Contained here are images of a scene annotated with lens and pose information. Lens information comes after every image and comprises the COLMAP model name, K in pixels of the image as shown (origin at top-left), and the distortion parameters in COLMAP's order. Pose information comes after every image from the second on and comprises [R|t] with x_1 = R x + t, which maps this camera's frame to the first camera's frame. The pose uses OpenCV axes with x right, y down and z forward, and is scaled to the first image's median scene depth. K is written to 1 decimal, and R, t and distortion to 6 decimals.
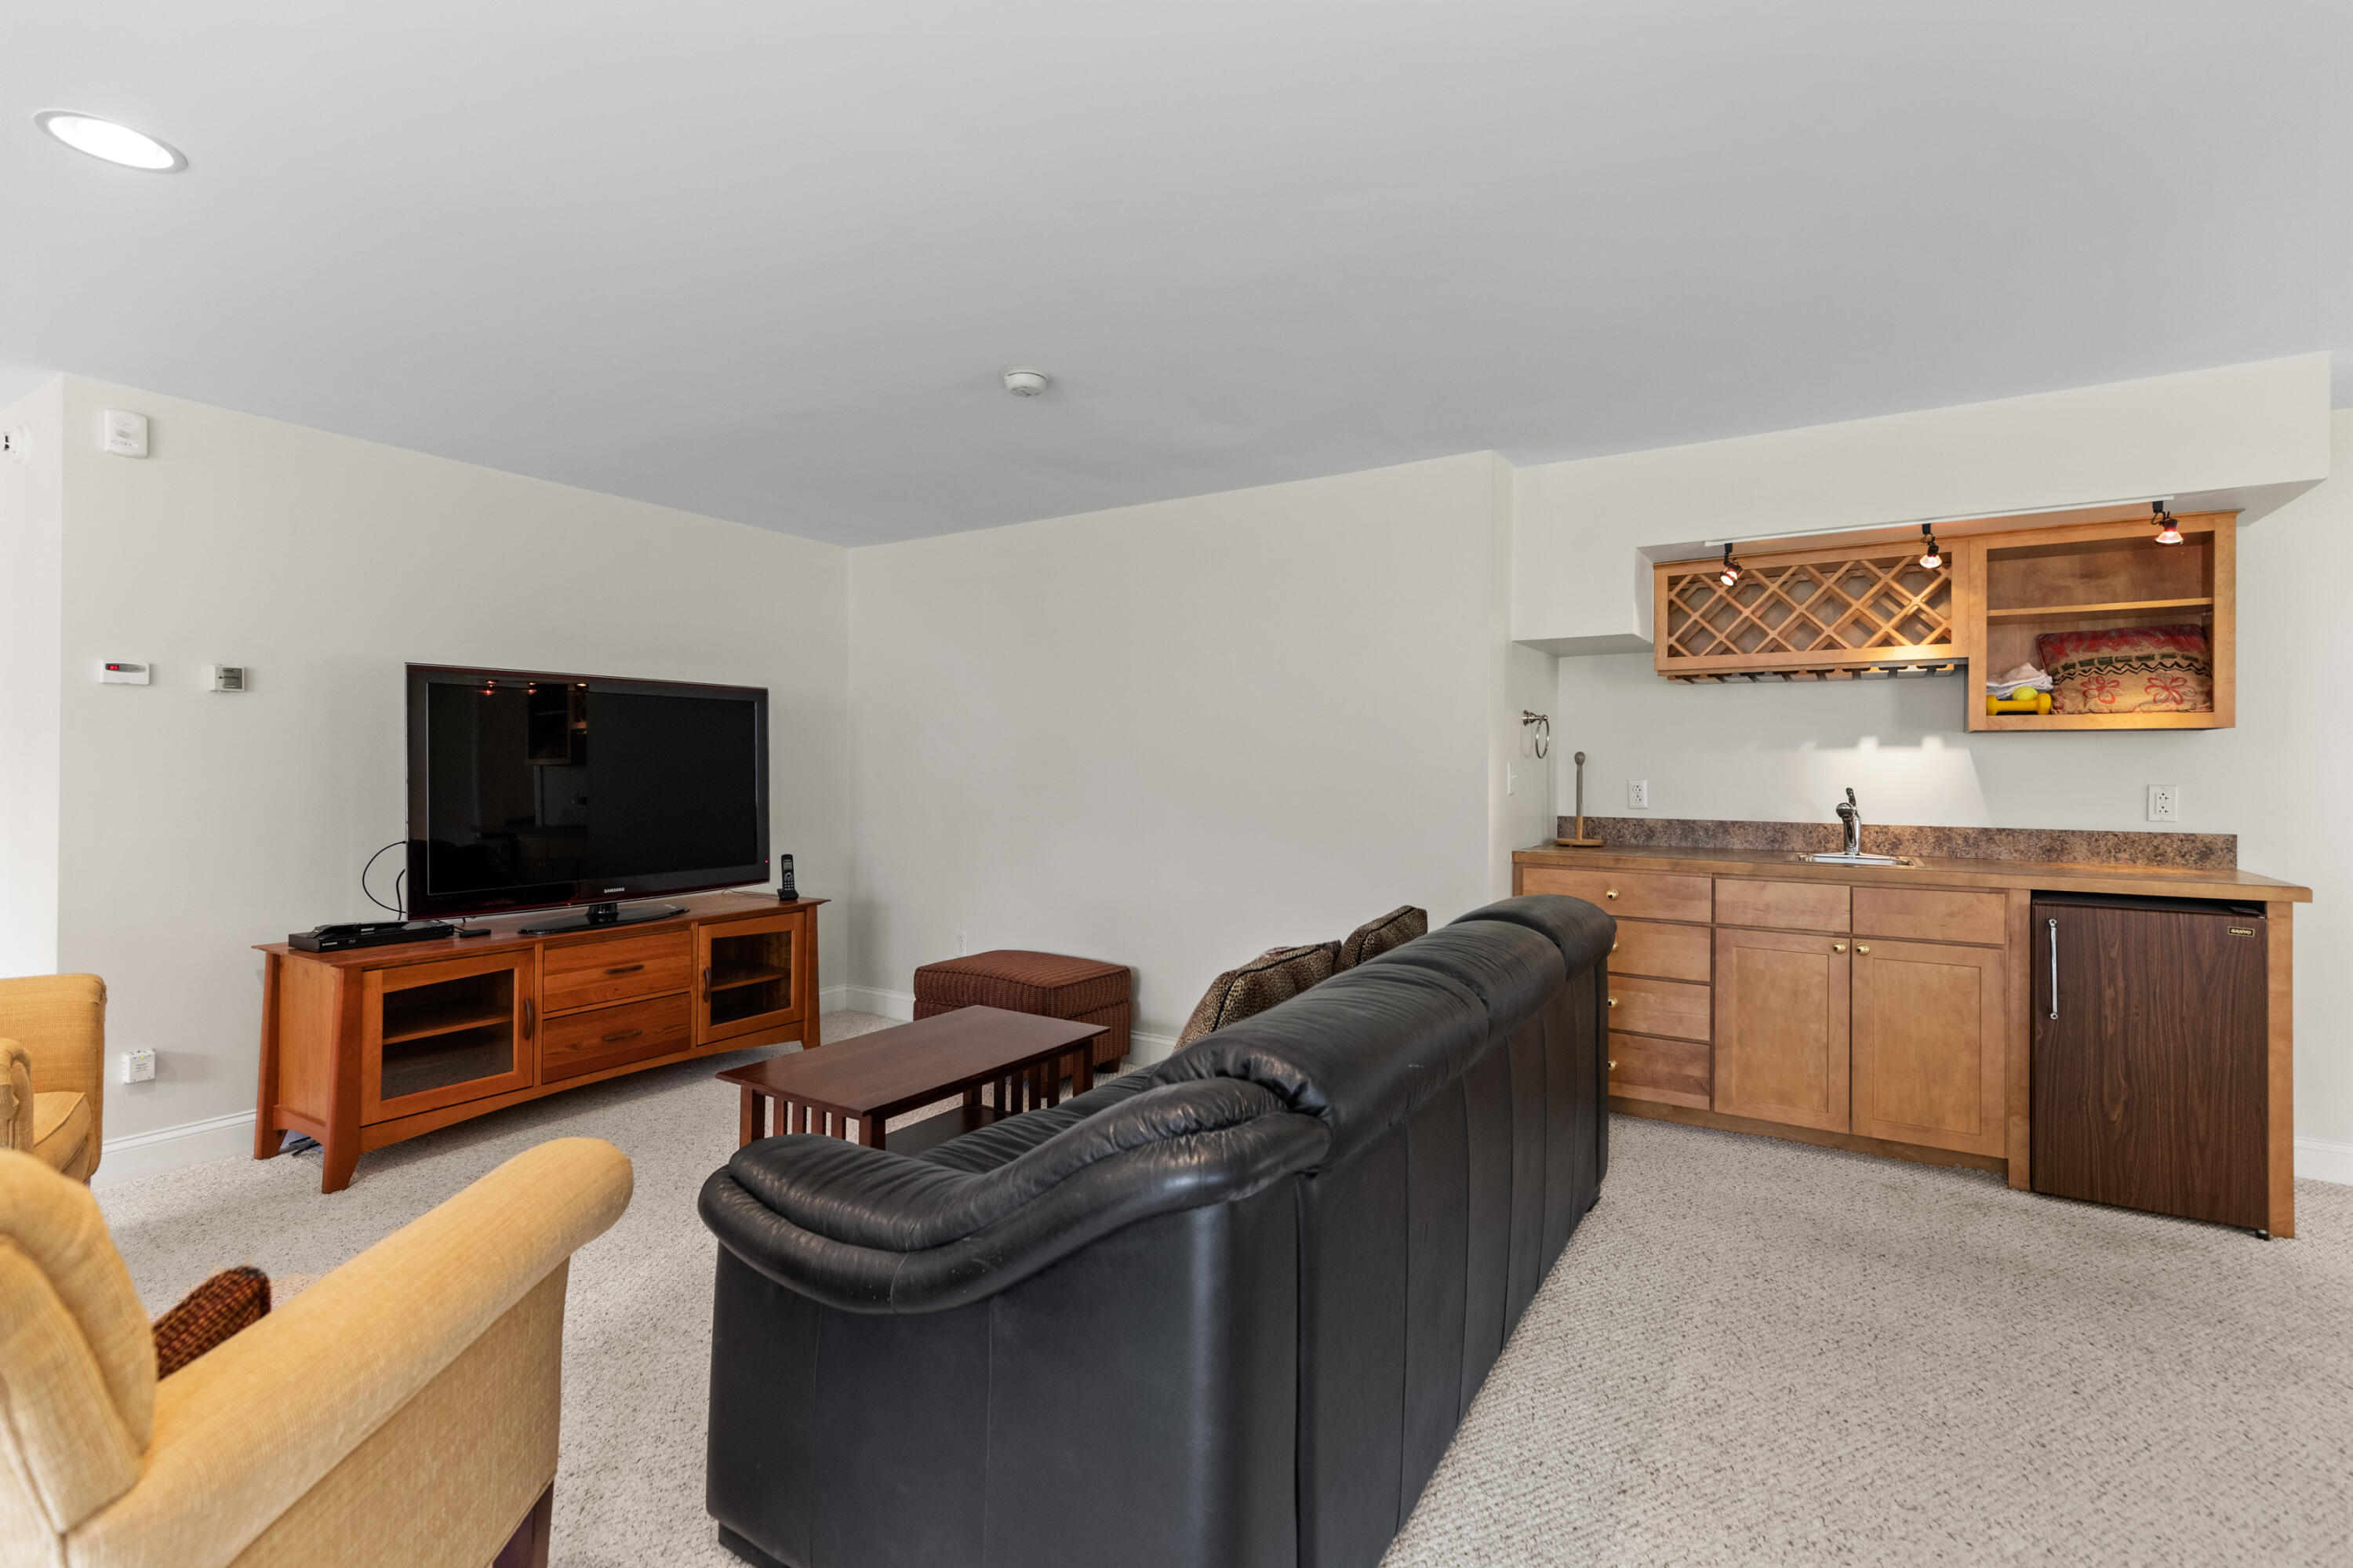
lens RADIAL K [[1067.8, 0, 1181.5], [0, 1067.8, 765.2], [0, 0, 1]] dist [0.002208, -0.000085]
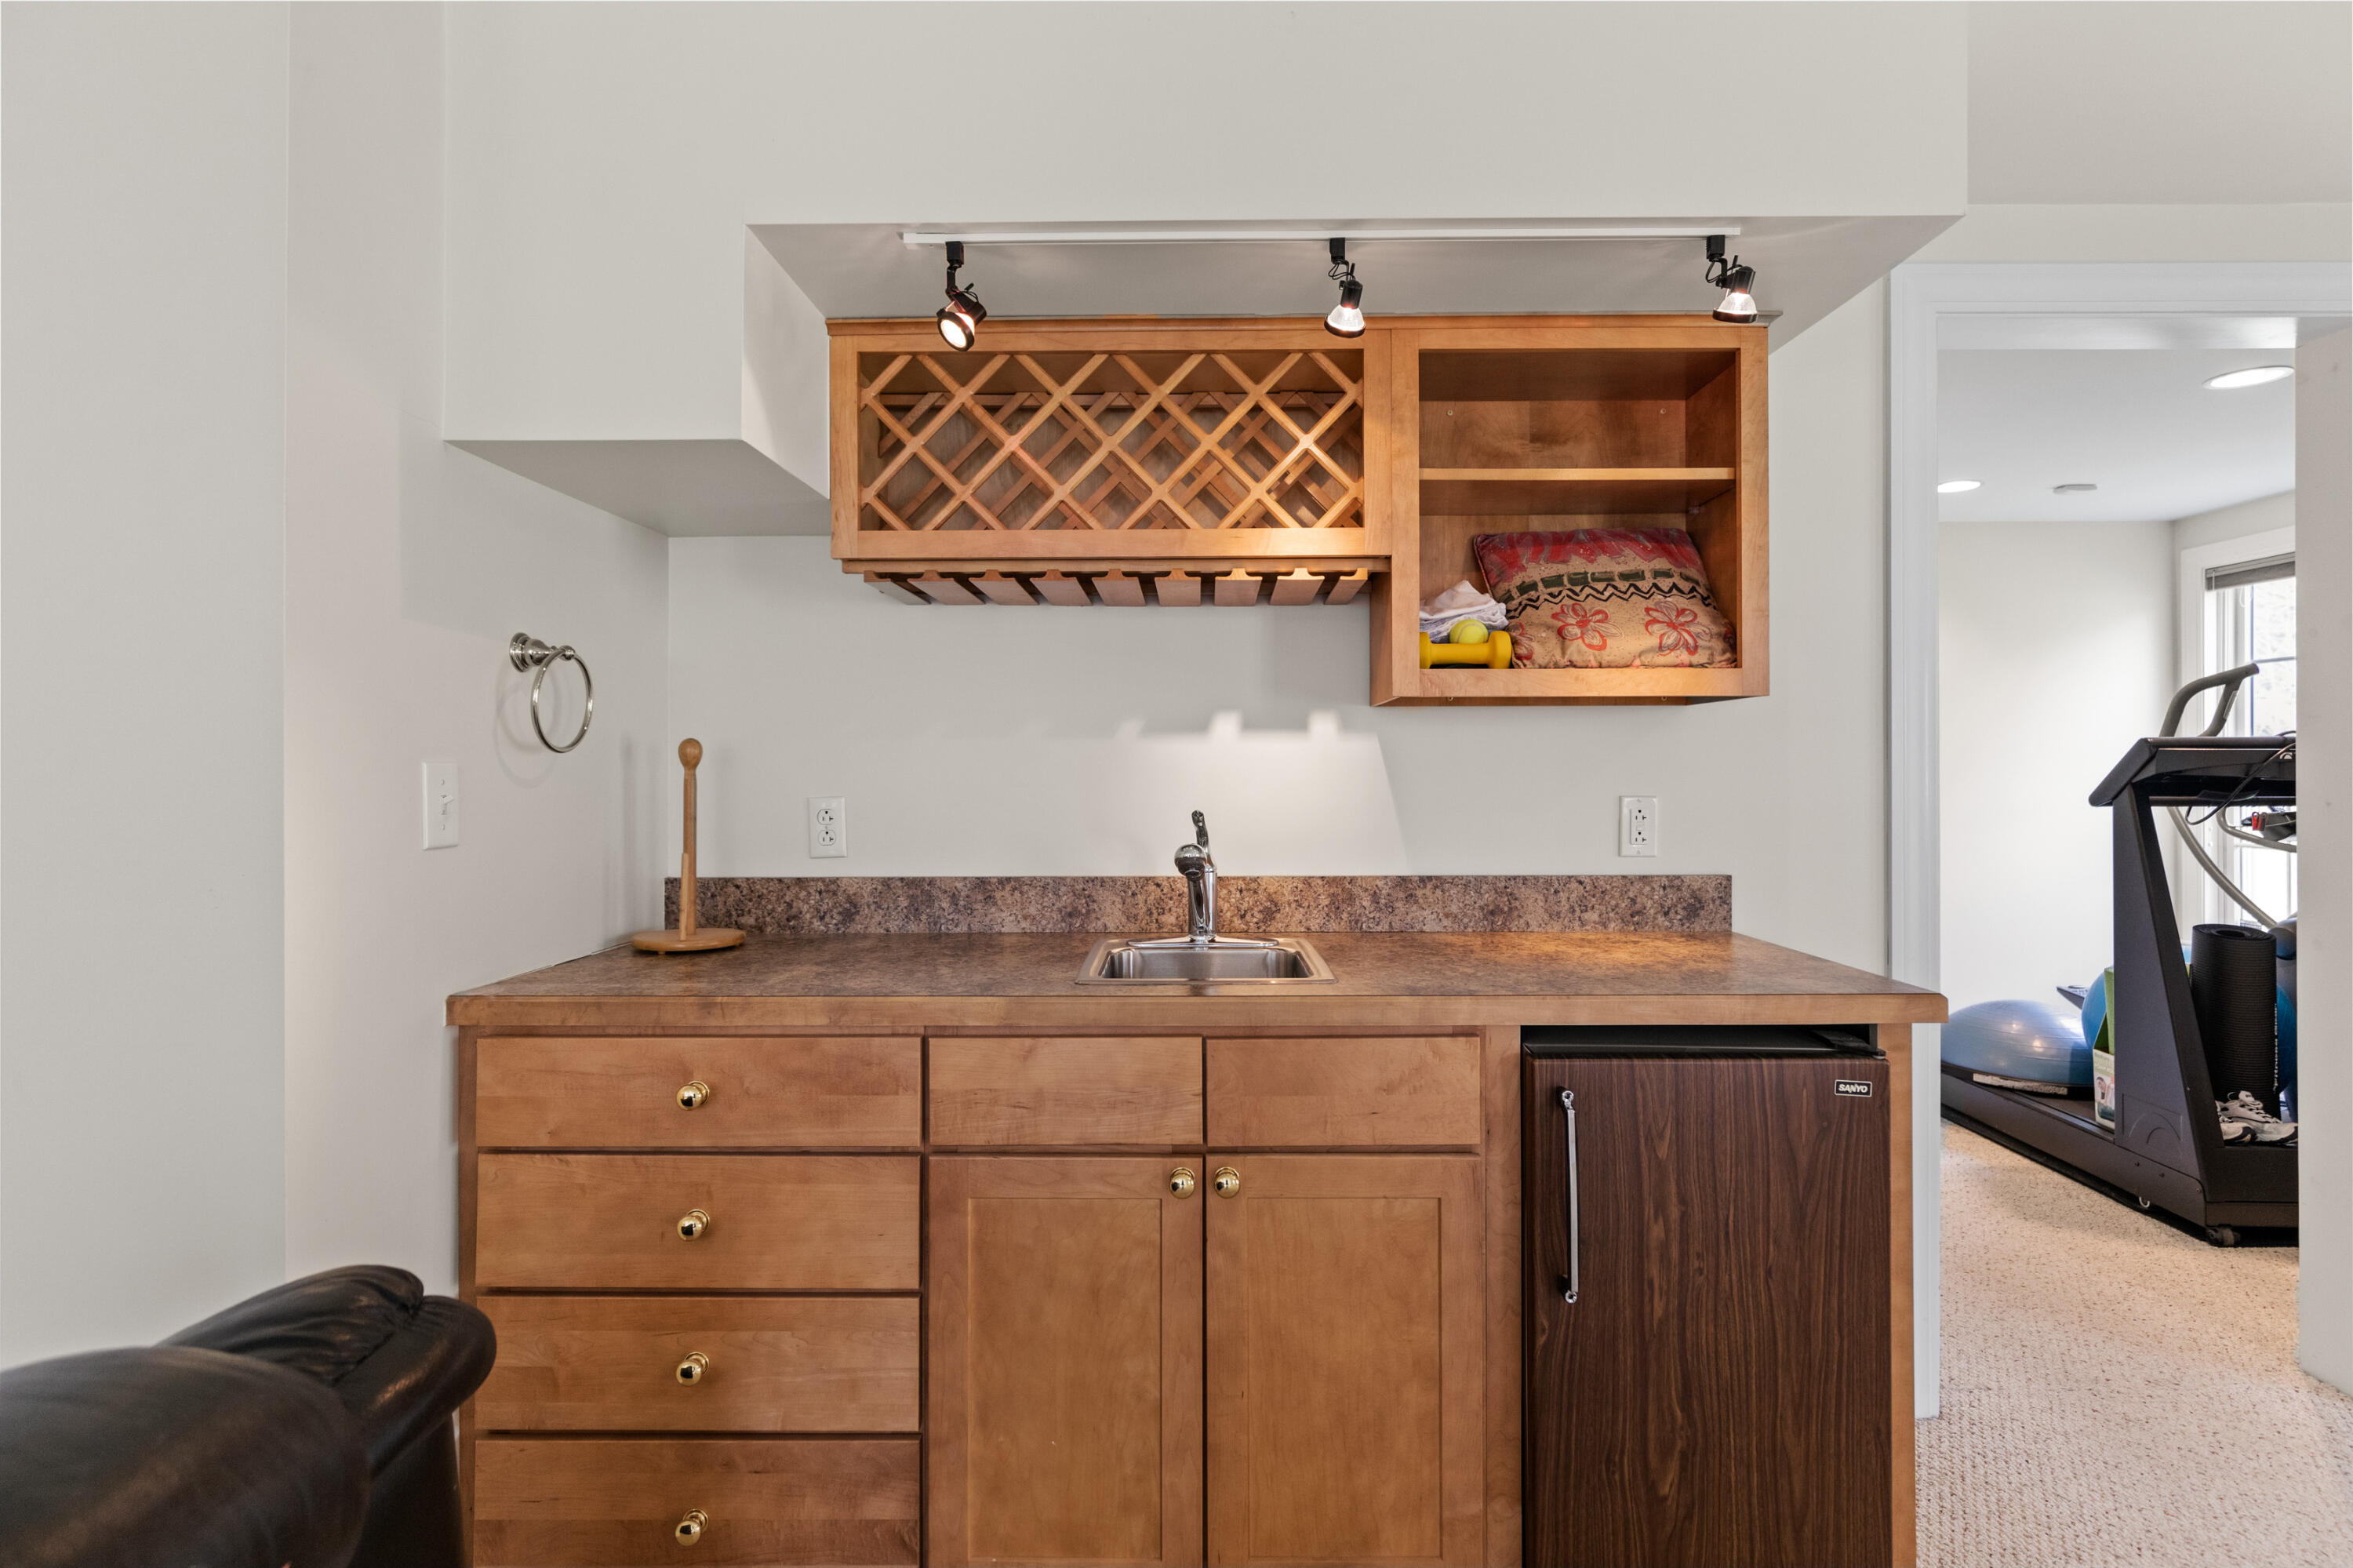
lens RADIAL K [[1289.4, 0, 1176.6], [0, 1289.4, 774.6], [0, 0, 1]] dist [-0.000188, -0.000074]
pose [[0.853632, -0.008062, 0.520814, 0.329642], [0.005582, 0.999964, 0.006329, 0.000532], [-0.520846, -0.002495, 0.853647, 0.534113]]
